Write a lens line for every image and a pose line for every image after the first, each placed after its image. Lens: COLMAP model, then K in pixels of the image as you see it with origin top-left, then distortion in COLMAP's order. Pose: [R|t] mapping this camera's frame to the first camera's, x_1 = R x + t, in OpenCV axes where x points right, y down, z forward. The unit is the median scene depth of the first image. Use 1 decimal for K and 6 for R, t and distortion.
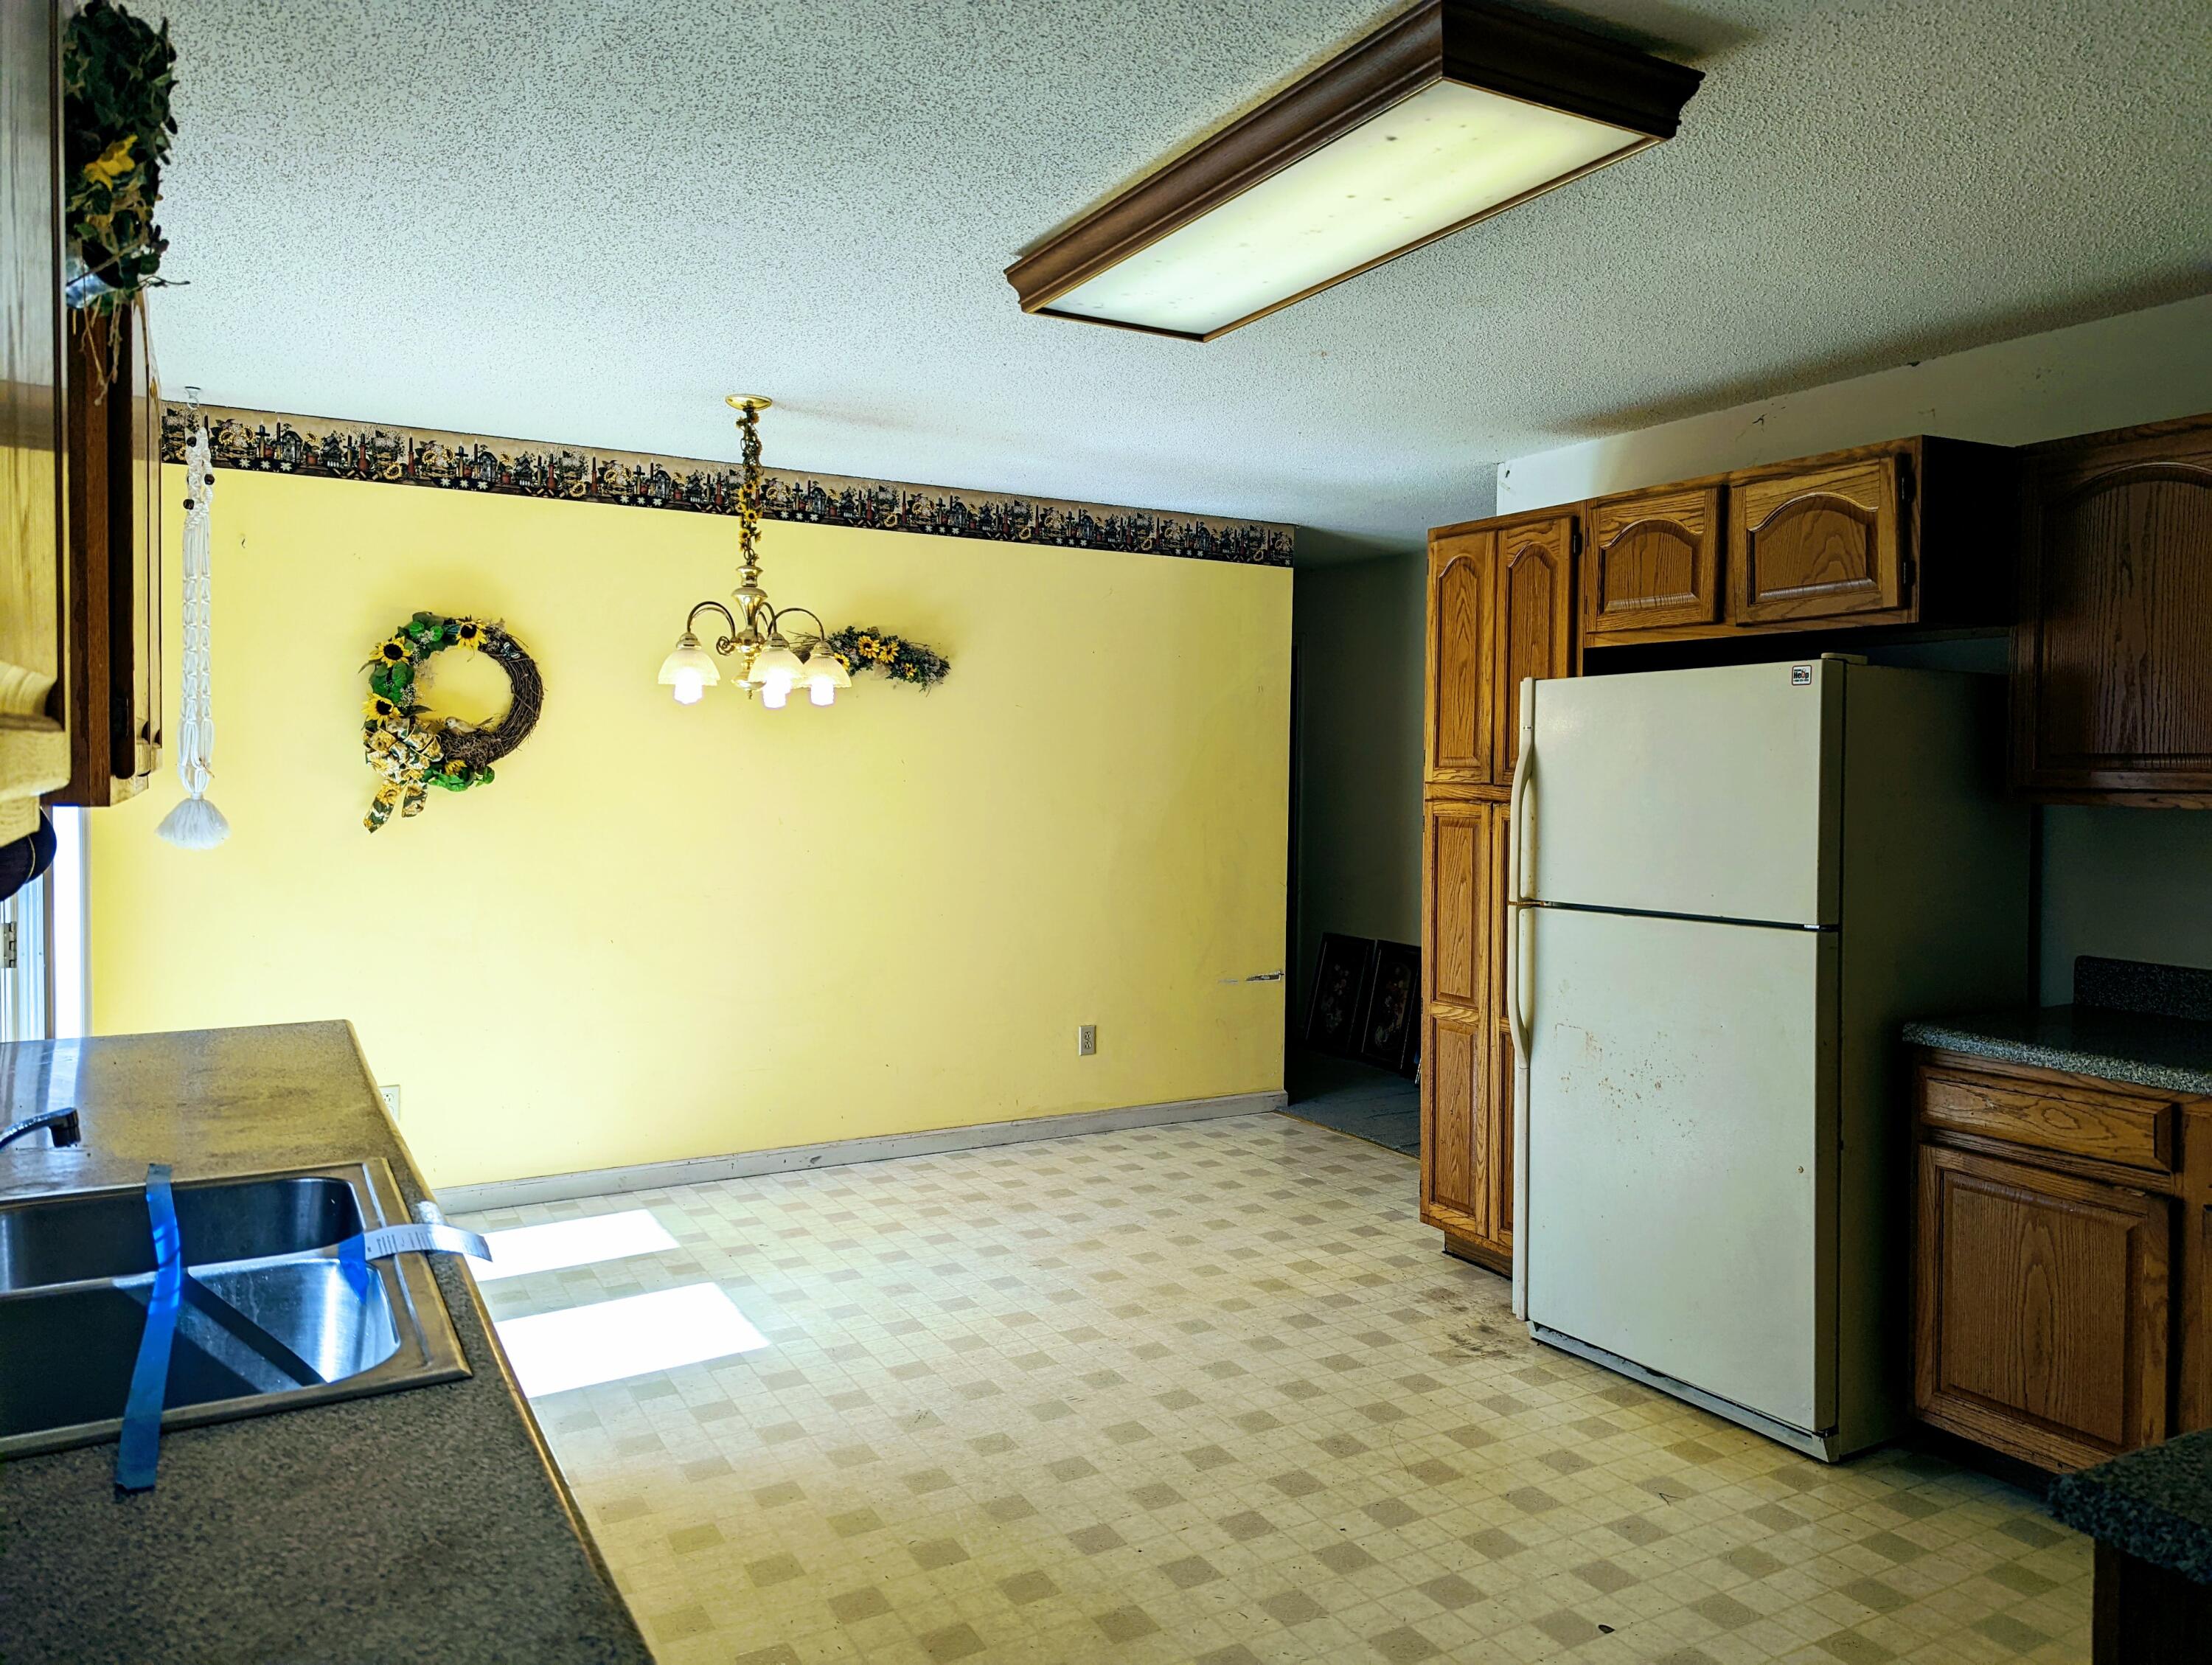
lens RADIAL K [[1544.1, 0, 1106.4], [0, 1544.1, 814.7], [0, 0, 1]] dist [0.058051, -0.063896]
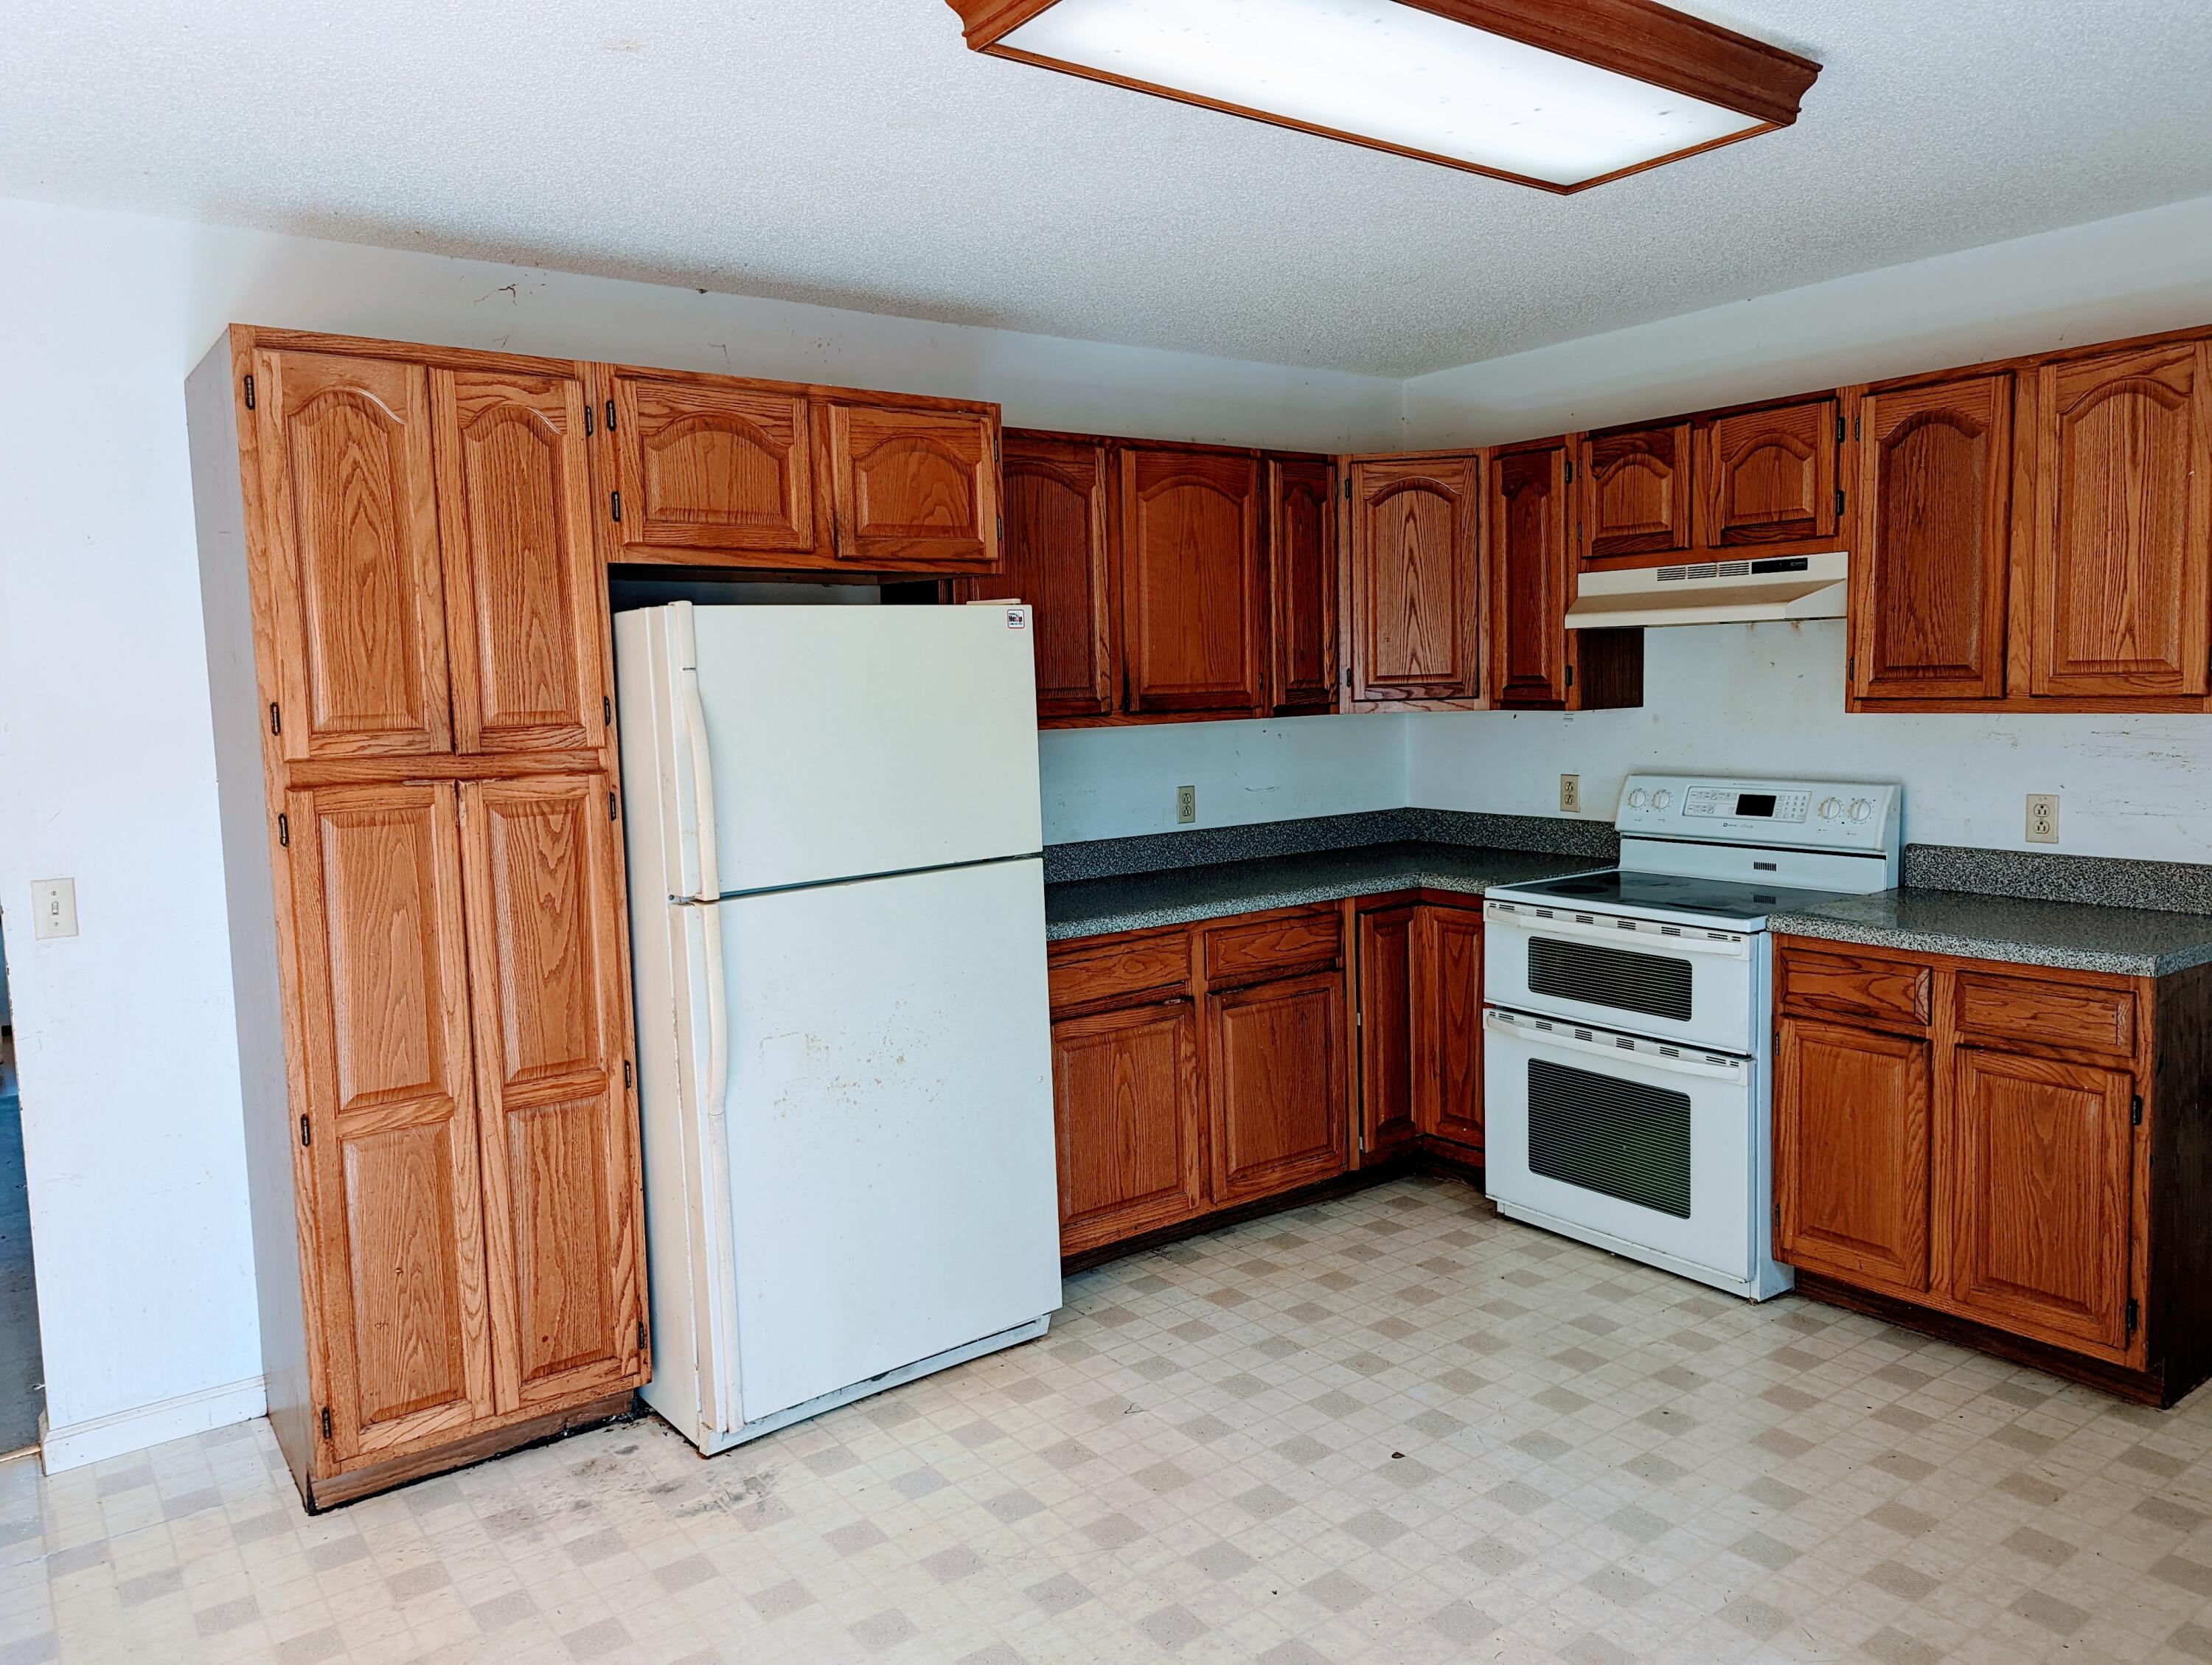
lens RADIAL K [[1544.1, 0, 1106.4], [0, 1544.1, 814.7], [0, 0, 1]] dist [0.058051, -0.063896]
pose [[-0.124414, -0.090424, 0.988101, -0.509330], [0.061800, 0.993199, 0.098672, -0.047734], [-0.990304, 0.073341, -0.117980, 0.907545]]
